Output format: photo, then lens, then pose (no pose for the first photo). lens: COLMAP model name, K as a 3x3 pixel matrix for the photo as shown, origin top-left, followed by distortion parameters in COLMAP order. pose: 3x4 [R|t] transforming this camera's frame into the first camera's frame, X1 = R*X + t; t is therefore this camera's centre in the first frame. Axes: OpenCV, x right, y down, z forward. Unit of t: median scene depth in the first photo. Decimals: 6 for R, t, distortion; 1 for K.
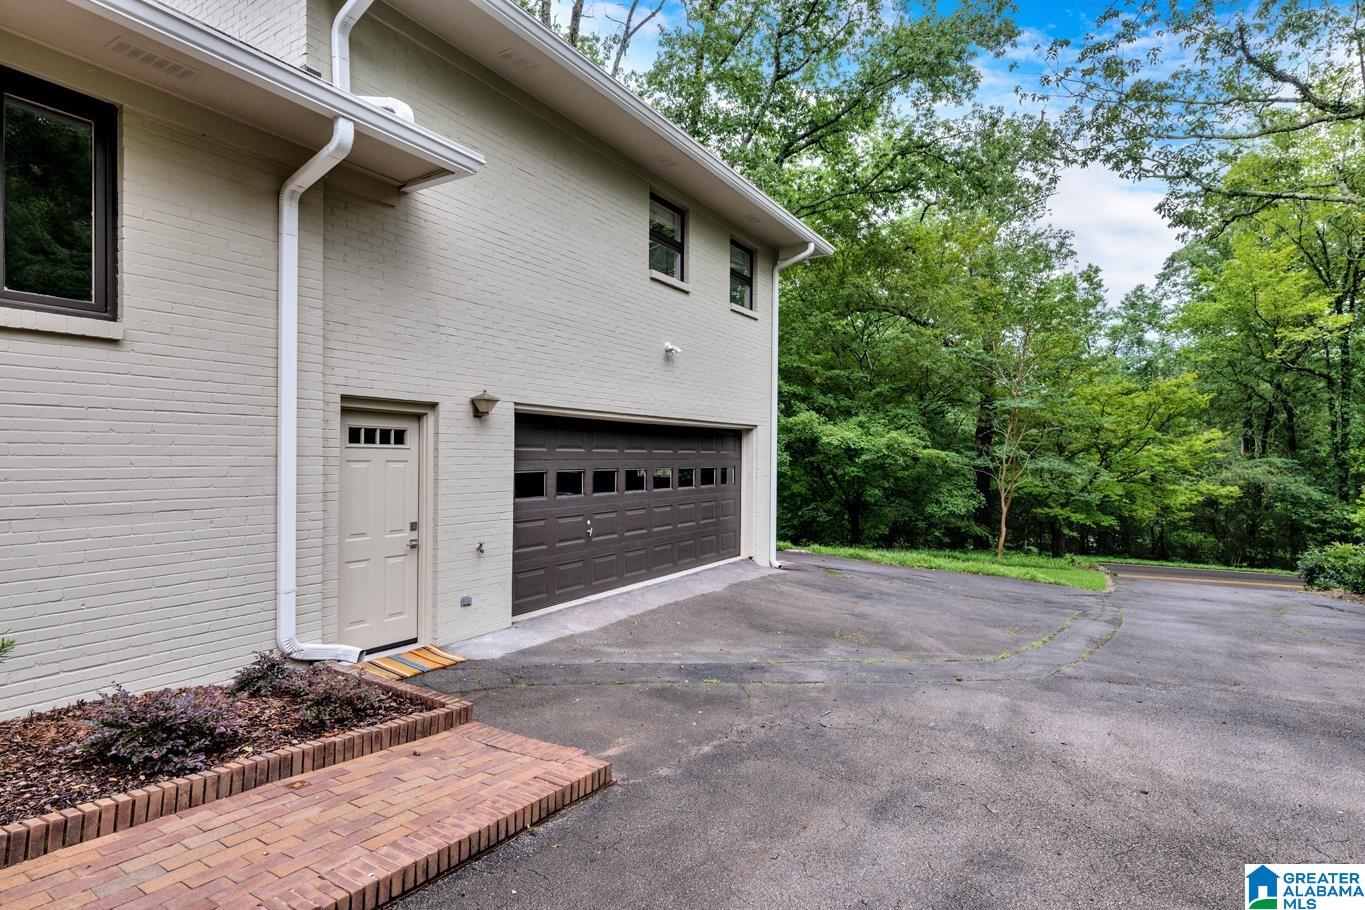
lens RADIAL K [[698.3, 0, 681.9], [0, 698.3, 459.8], [0, 0, 1]] dist [0.002001, 0.000028]
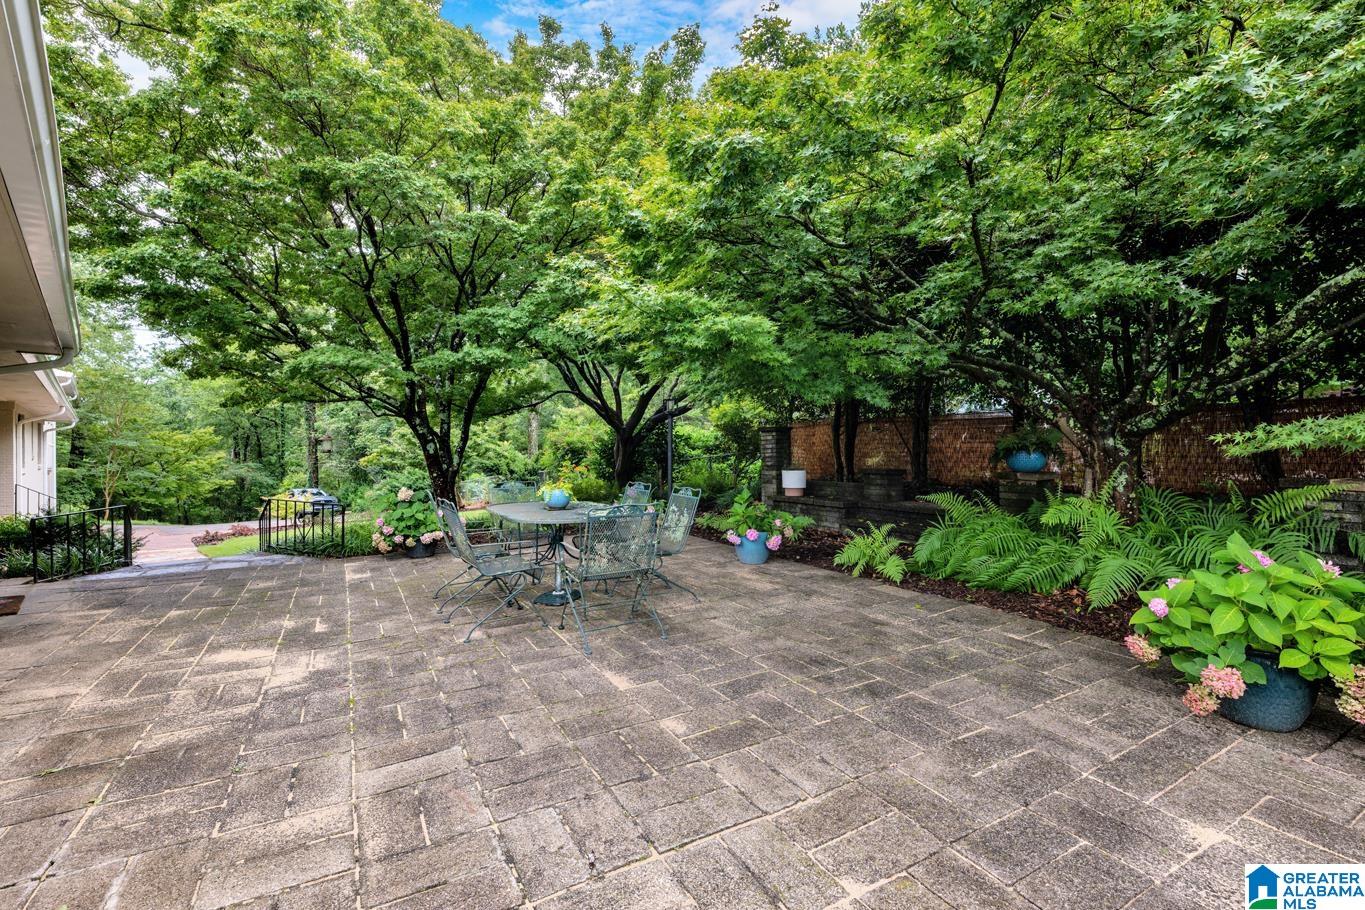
lens RADIAL K [[619.4, 0, 685.2], [0, 619.4, 457.9], [0, 0, 1]] dist [0.001538, 0.000122]
pose [[0.257181, -0.014040, 0.966261, -0.596760], [0.008093, 0.999891, 0.012375, -0.036494], [-0.966329, 0.004638, 0.257266, -0.721192]]
